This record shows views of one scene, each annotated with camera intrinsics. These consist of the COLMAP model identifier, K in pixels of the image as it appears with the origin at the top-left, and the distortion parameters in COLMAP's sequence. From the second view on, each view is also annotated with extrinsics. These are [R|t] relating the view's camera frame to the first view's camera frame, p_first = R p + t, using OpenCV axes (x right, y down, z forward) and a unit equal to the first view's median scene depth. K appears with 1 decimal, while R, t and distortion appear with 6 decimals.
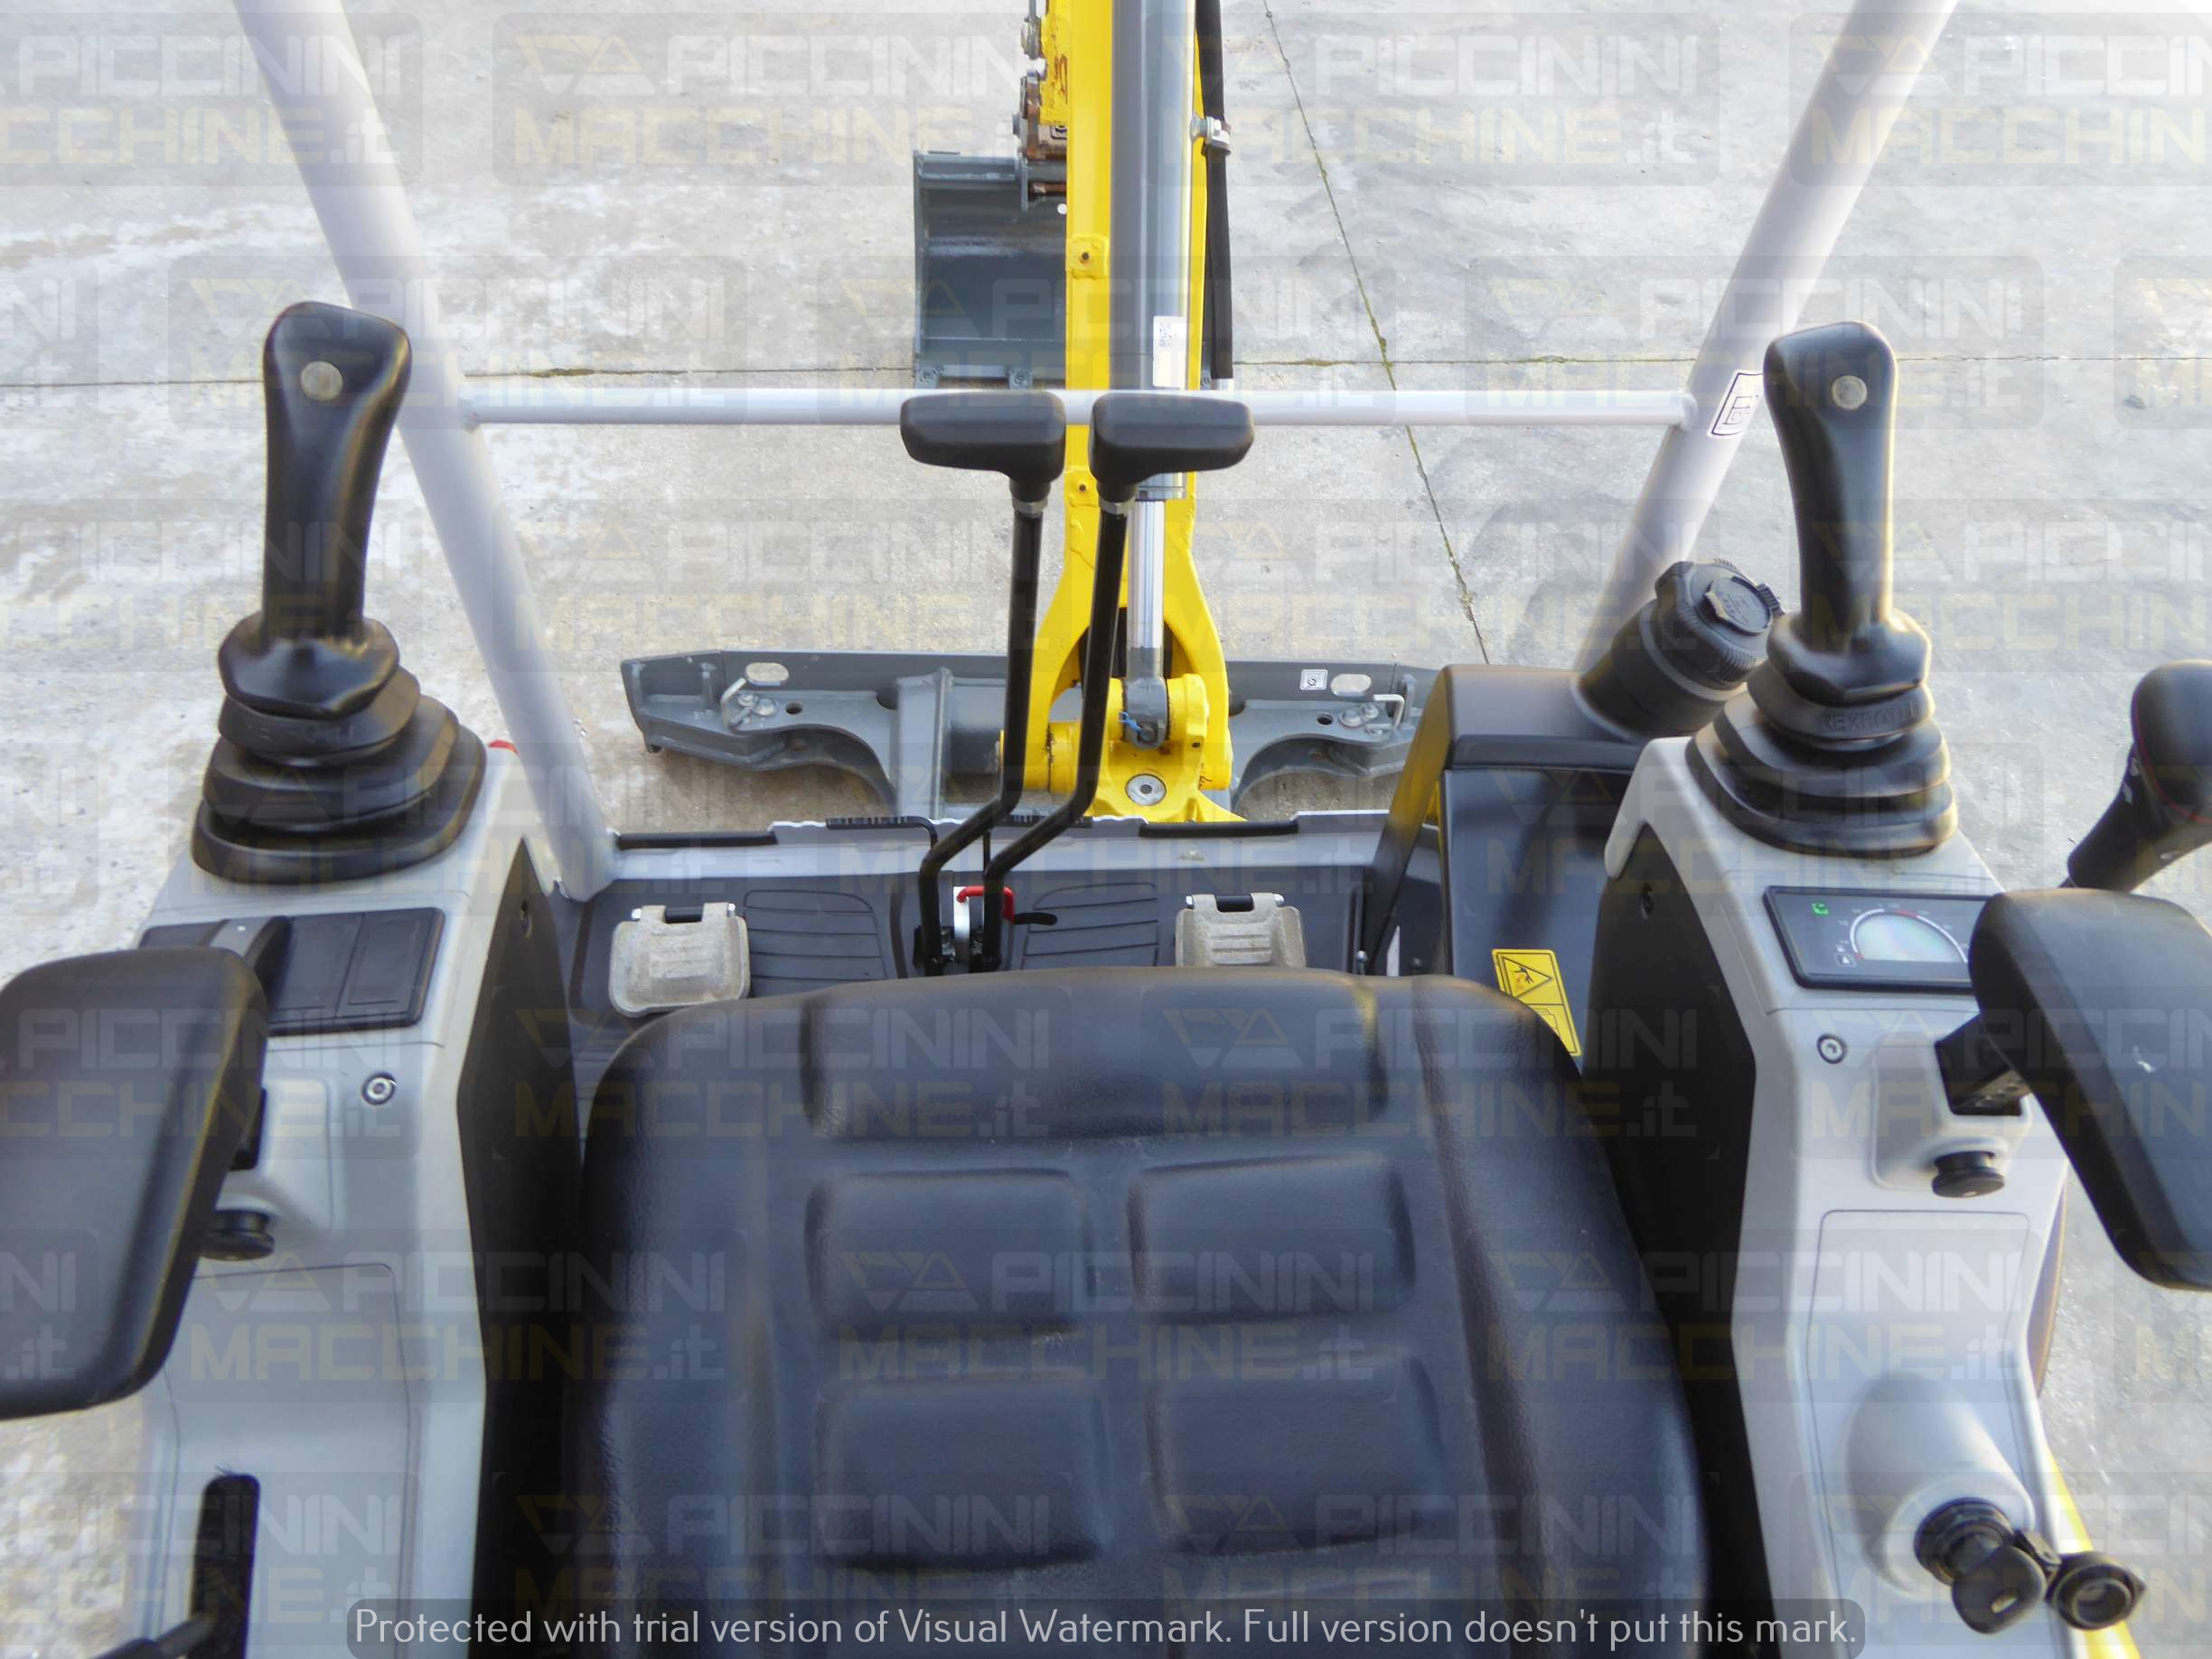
lens RADIAL K [[1571.6, 0, 1106.0], [0, 1571.6, 829.5], [0, 0, 1]] dist [0.002263, 0.001665]
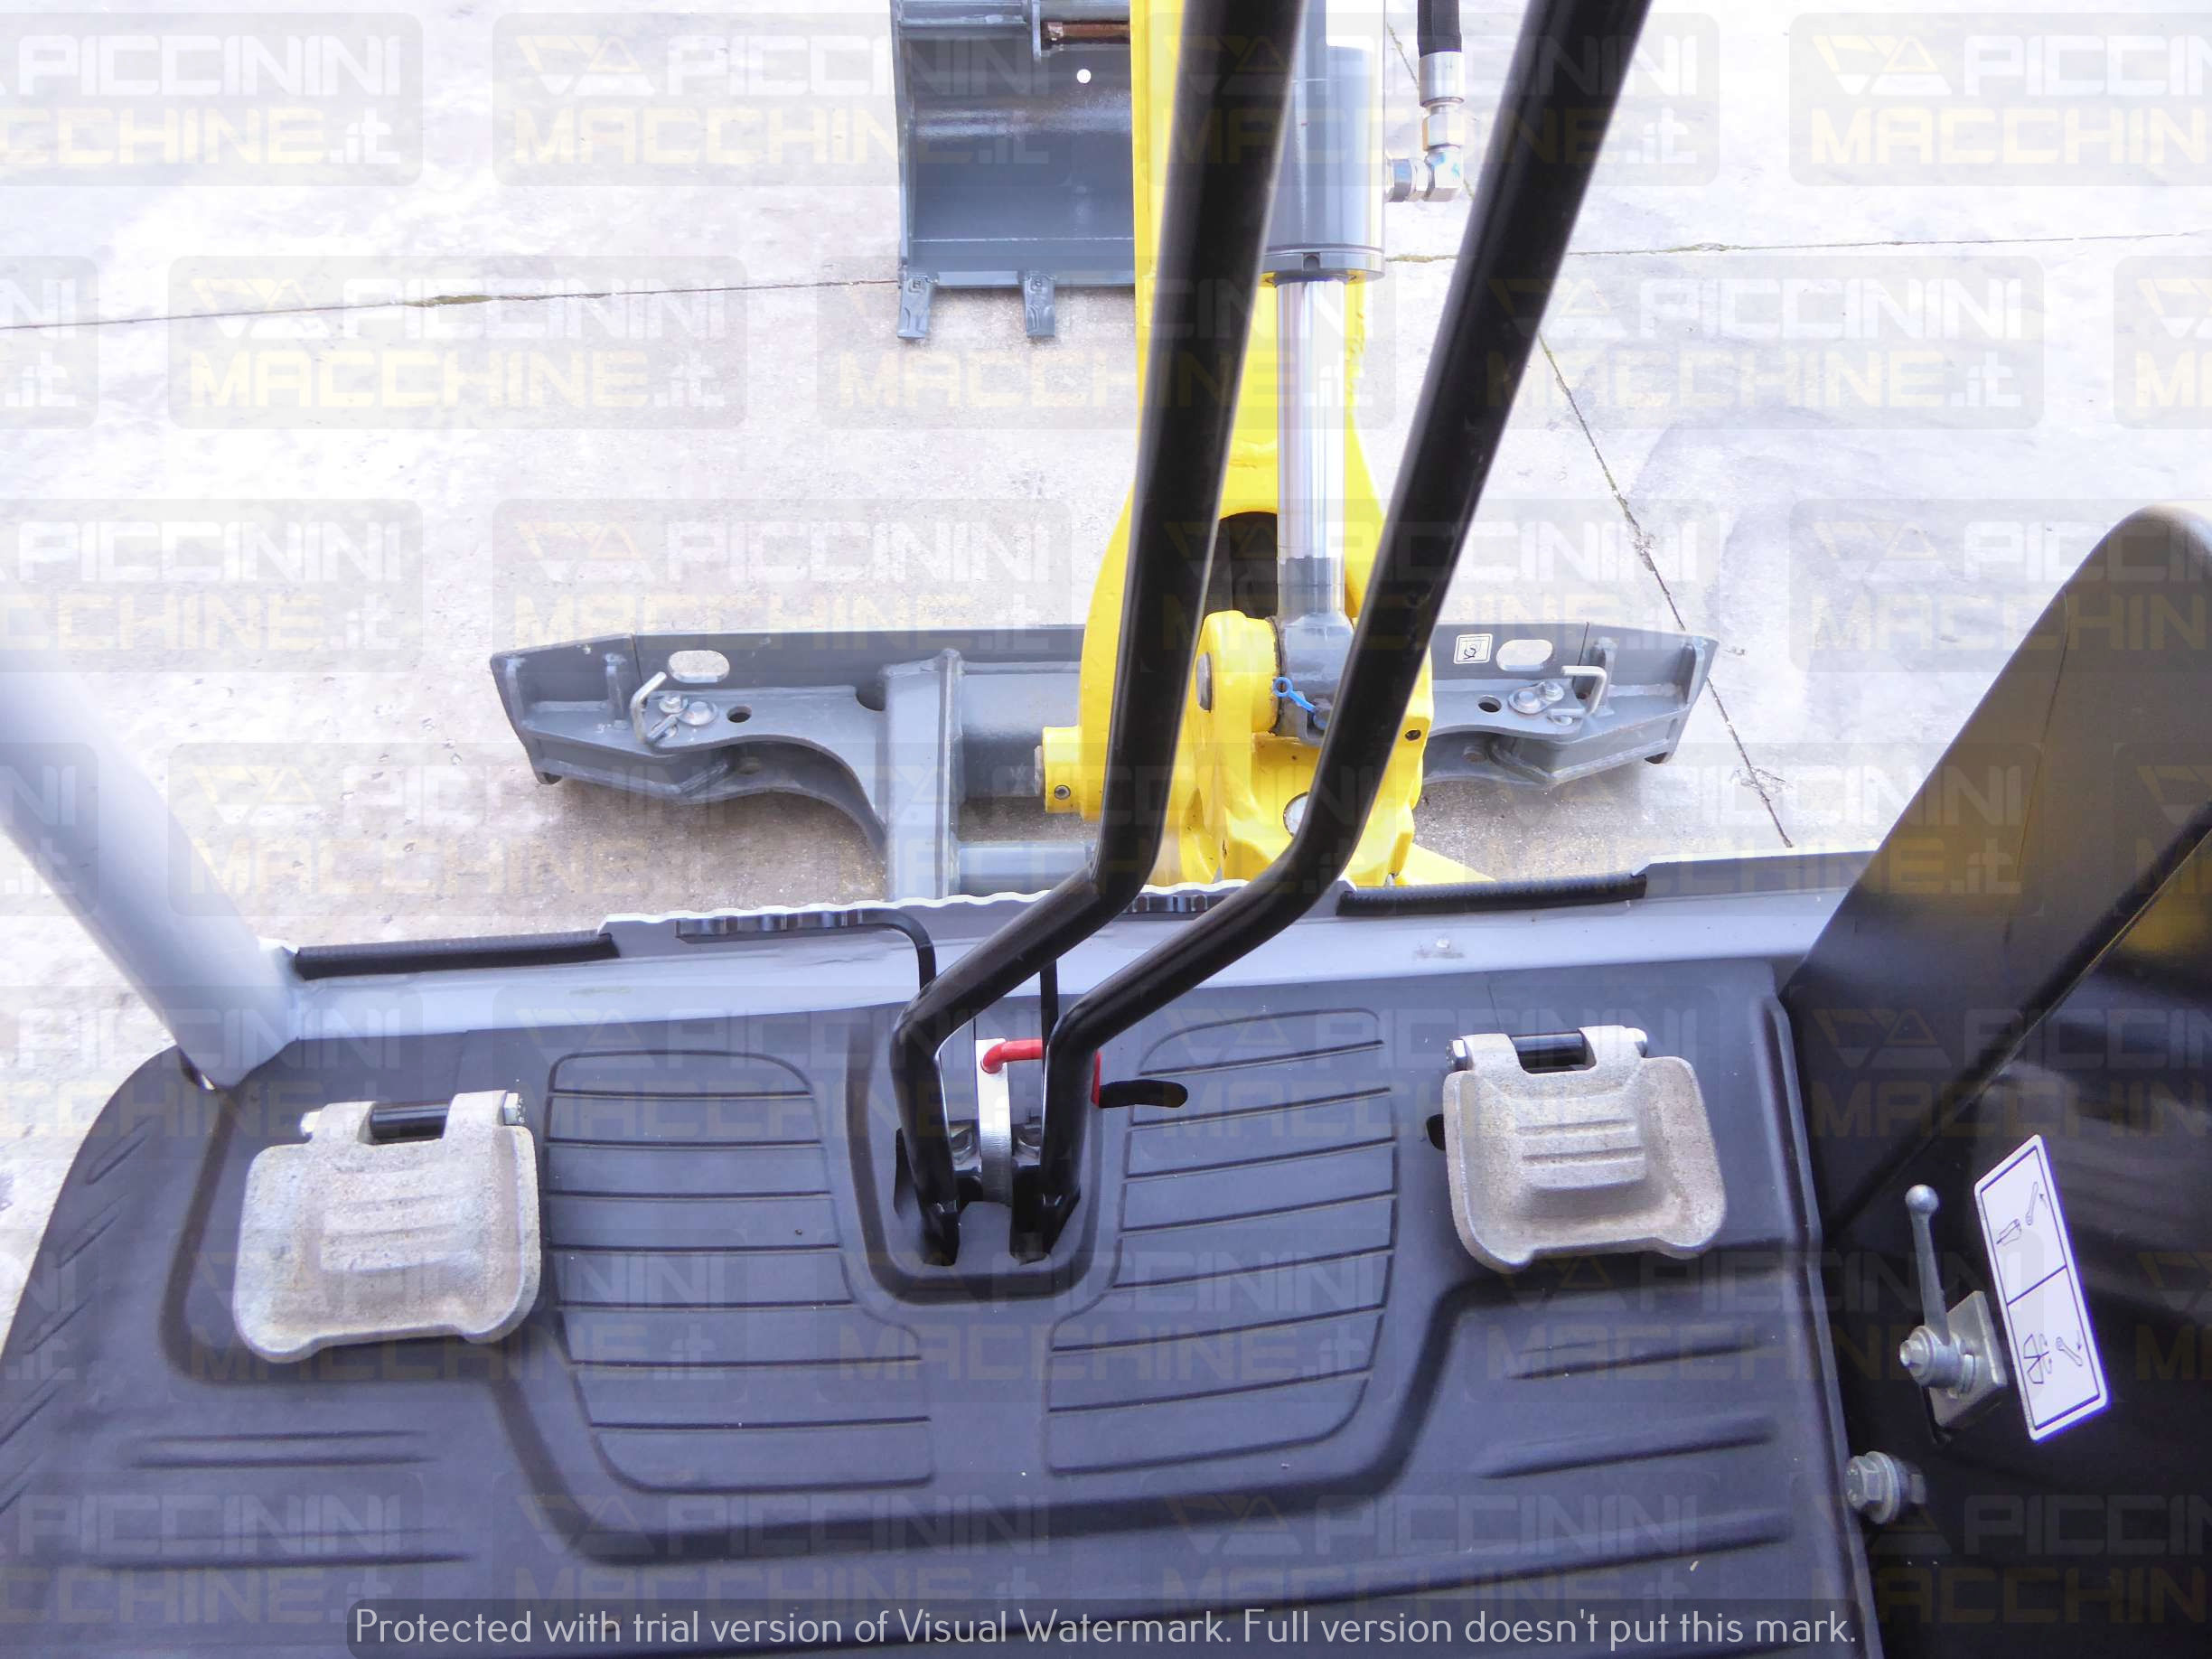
lens RADIAL K [[1571.6, 0, 1106.0], [0, 1571.6, 829.5], [0, 0, 1]] dist [0.002263, 0.001665]
pose [[0.999379, -0.033596, -0.010615, -0.028580], [0.033482, 0.999381, -0.010815, -0.012305], [0.010971, 0.010452, 0.999885, 0.299839]]
